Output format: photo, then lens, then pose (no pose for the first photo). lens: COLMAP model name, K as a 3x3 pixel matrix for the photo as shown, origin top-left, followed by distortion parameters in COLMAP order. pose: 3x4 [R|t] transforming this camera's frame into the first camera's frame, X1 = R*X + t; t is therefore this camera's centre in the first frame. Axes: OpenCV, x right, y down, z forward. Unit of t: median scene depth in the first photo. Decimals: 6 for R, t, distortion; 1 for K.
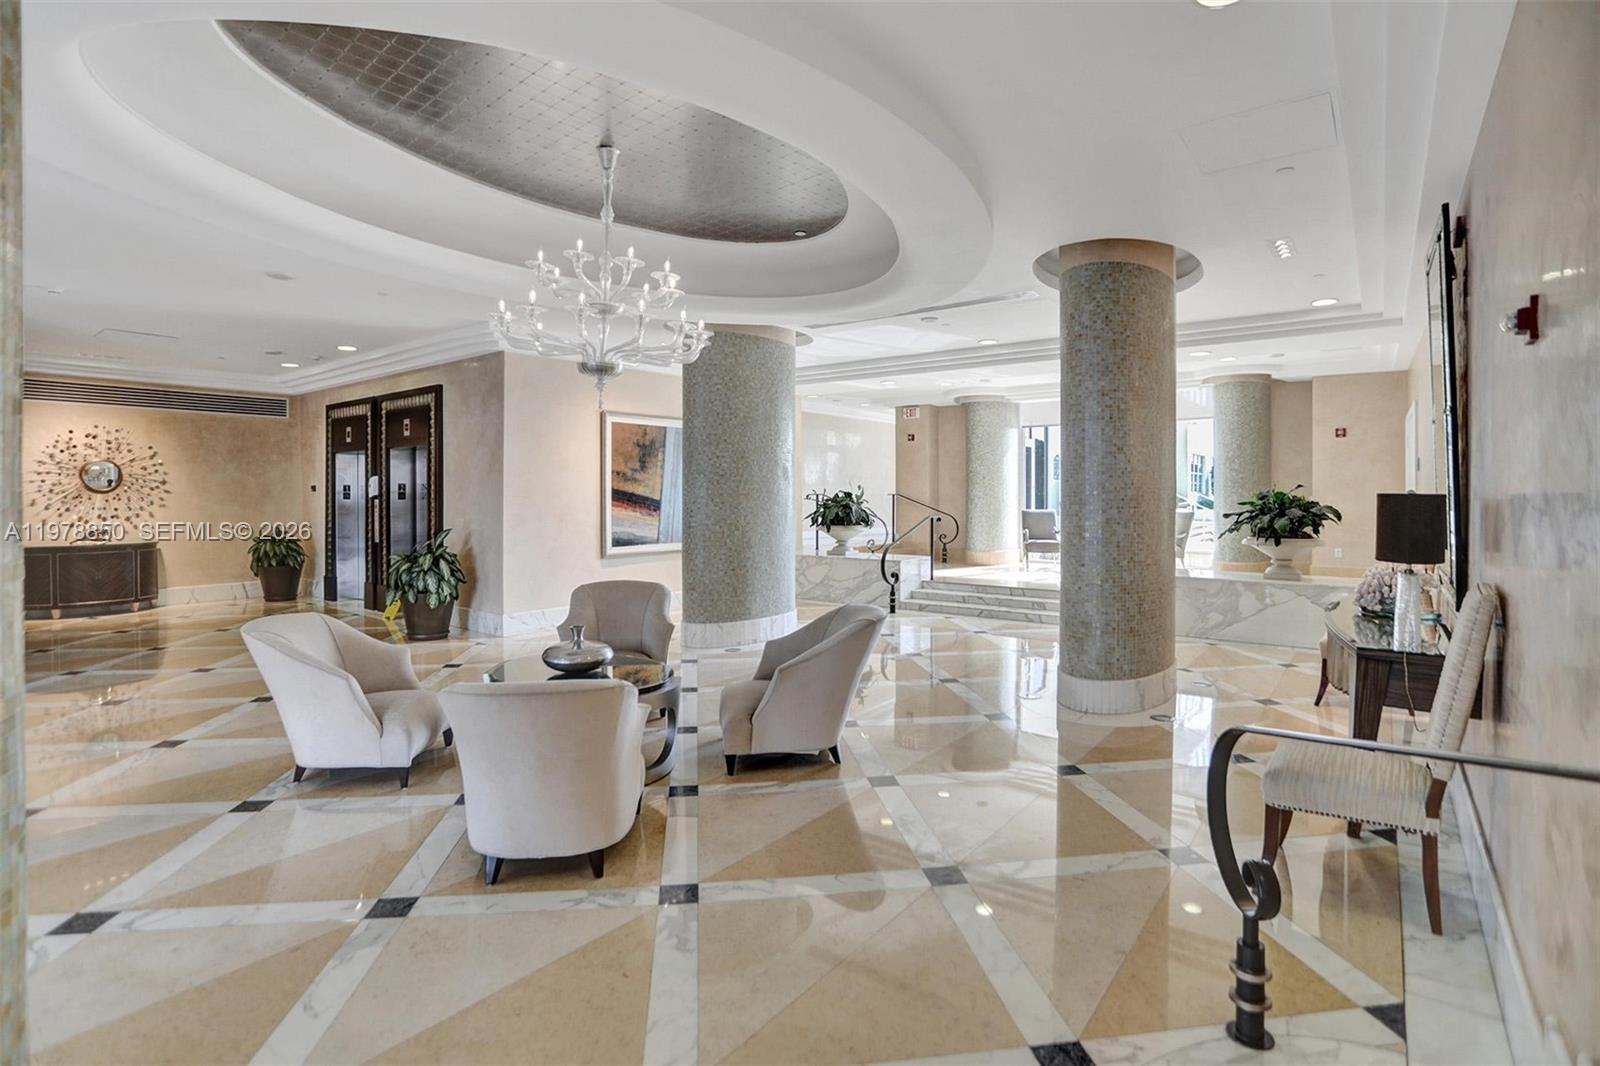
lens RADIAL K [[772.1, 0, 791.9], [0, 772.1, 496.5], [0, 0, 1]] dist [-0.004486, -0.000637]
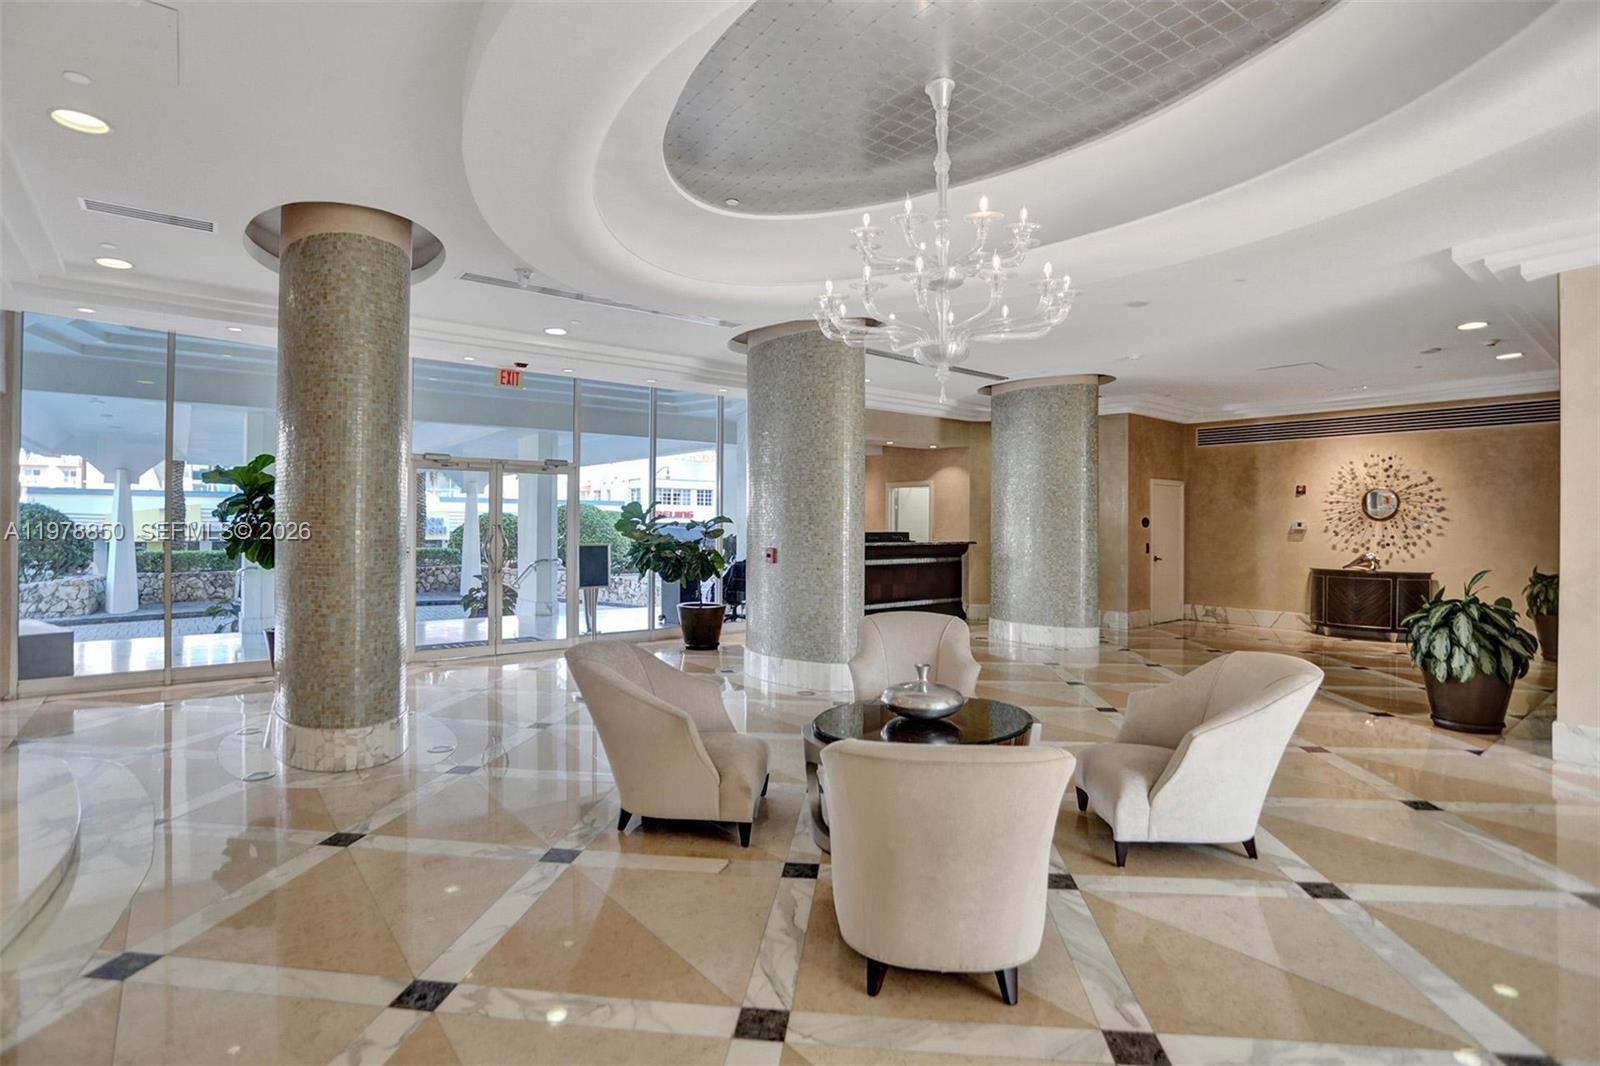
lens RADIAL K [[772.1, 0, 799.7], [0, 772.1, 522.6], [0, 0, 1]] dist [-0.004486, -0.000637]
pose [[-0.220794, -0.002615, -0.975317, 0.258770], [-0.010951, 0.999940, -0.000202, 0.006606], [0.975259, 0.010636, -0.220809, 0.463974]]
